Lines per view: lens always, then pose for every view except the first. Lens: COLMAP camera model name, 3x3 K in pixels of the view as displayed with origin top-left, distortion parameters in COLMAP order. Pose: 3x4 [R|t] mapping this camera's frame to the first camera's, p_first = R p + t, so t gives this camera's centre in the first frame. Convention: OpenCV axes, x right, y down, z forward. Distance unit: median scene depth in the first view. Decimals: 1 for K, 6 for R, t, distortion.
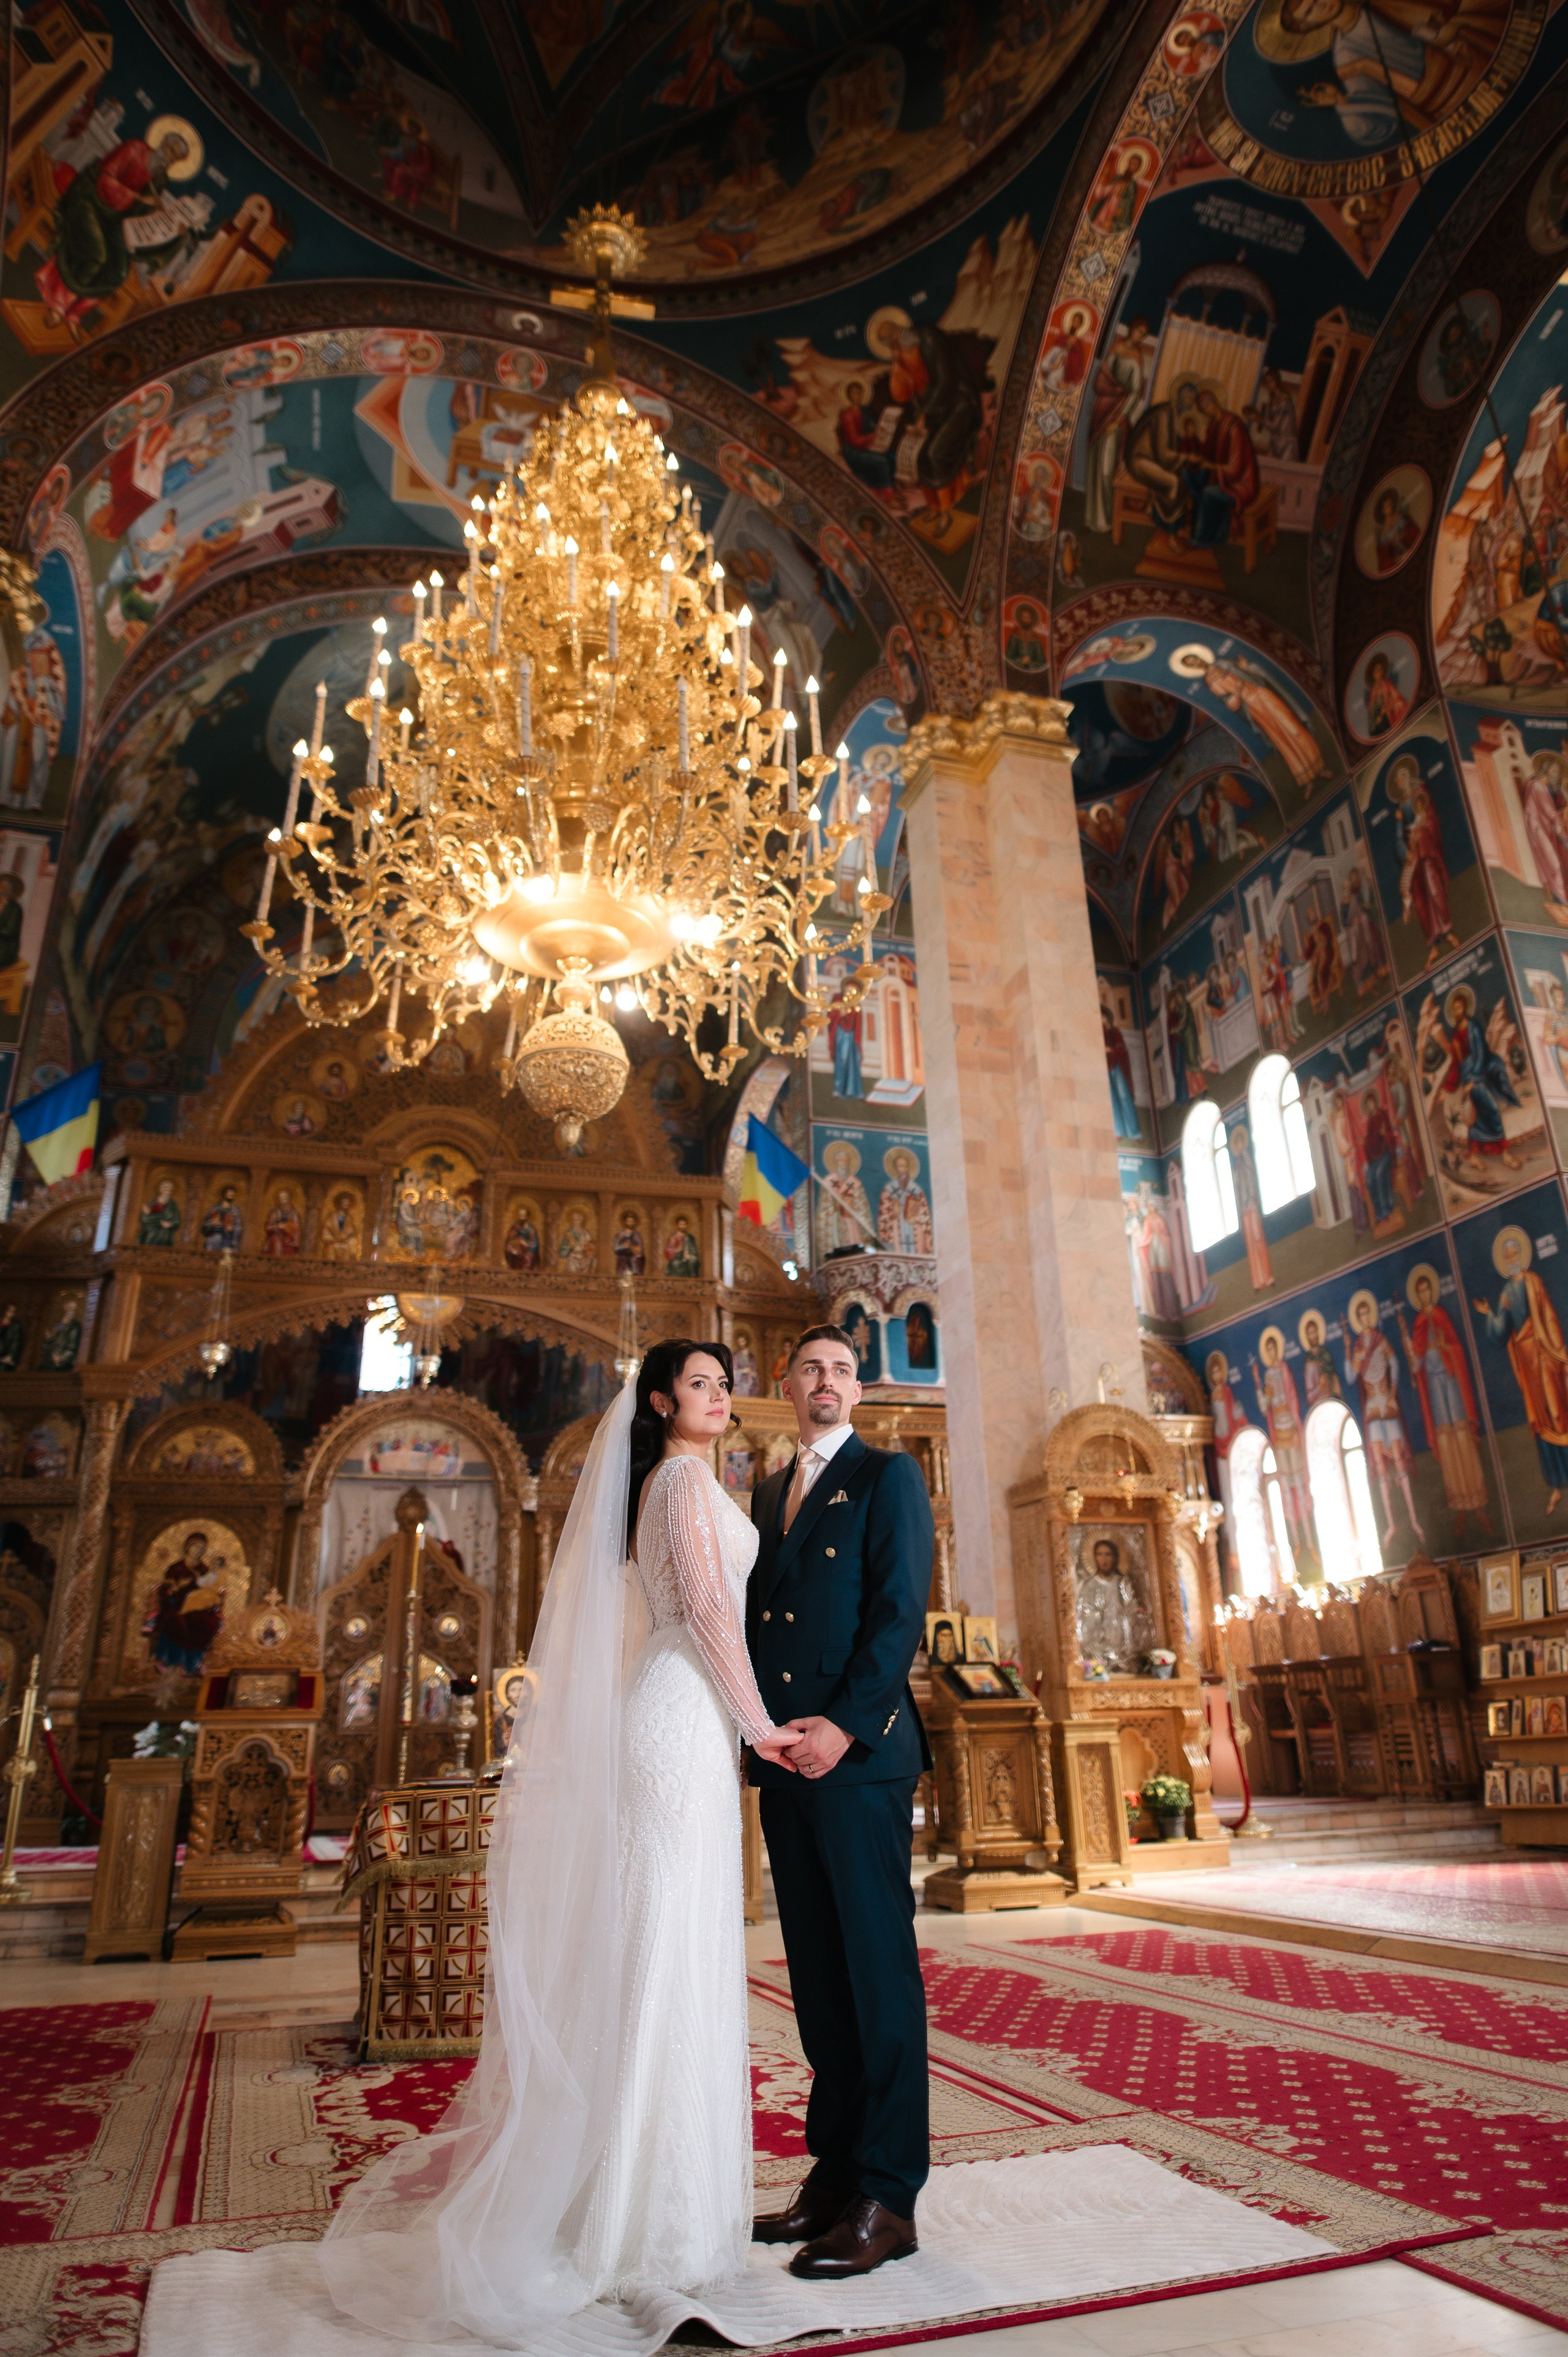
lens RADIAL K [[1454.2, 0, 752.9], [0, 1454.2, 1104.3], [0, 0, 1]] dist [-0.024848, 0.002420]
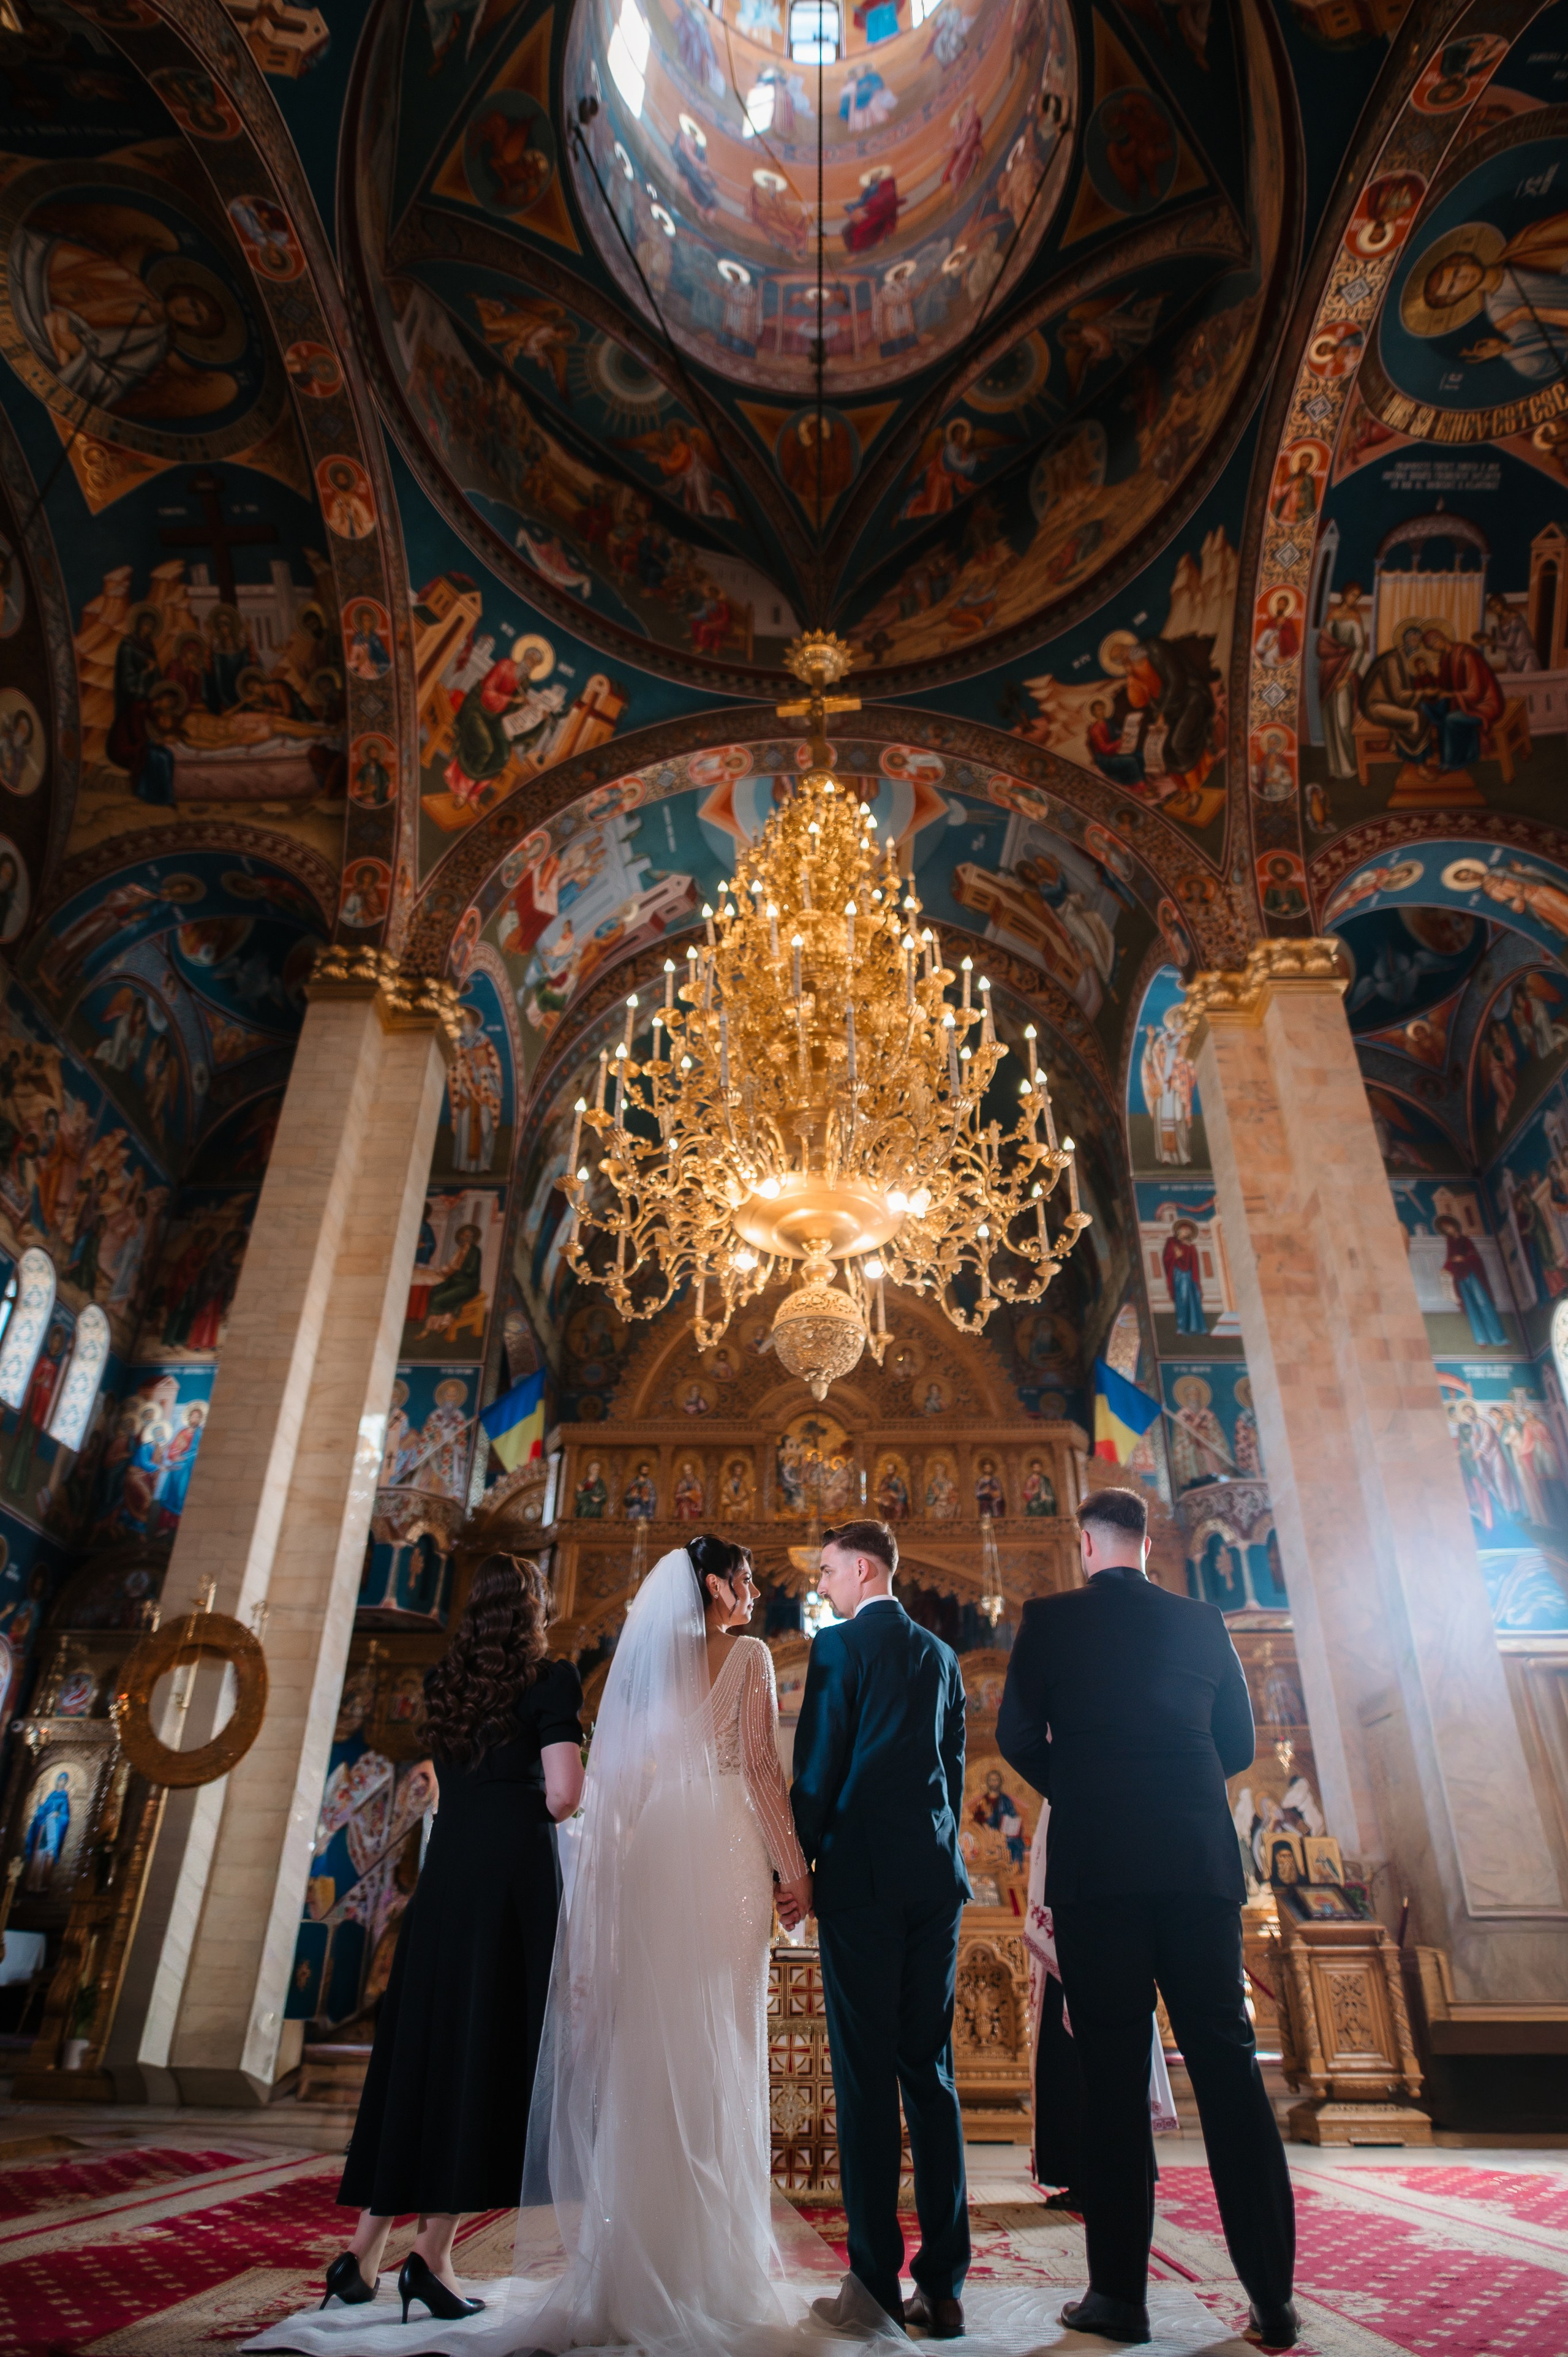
lens RADIAL K [[1405.0, 0, 858.2], [0, 1405.0, 1183.4], [0, 0, 1]] dist [-0.021005, -0.002179]
pose [[0.947330, -0.134774, -0.290518, 0.164257], [0.094661, 0.984444, -0.148021, 0.017727], [0.305948, 0.112724, 0.945351, -0.052179]]
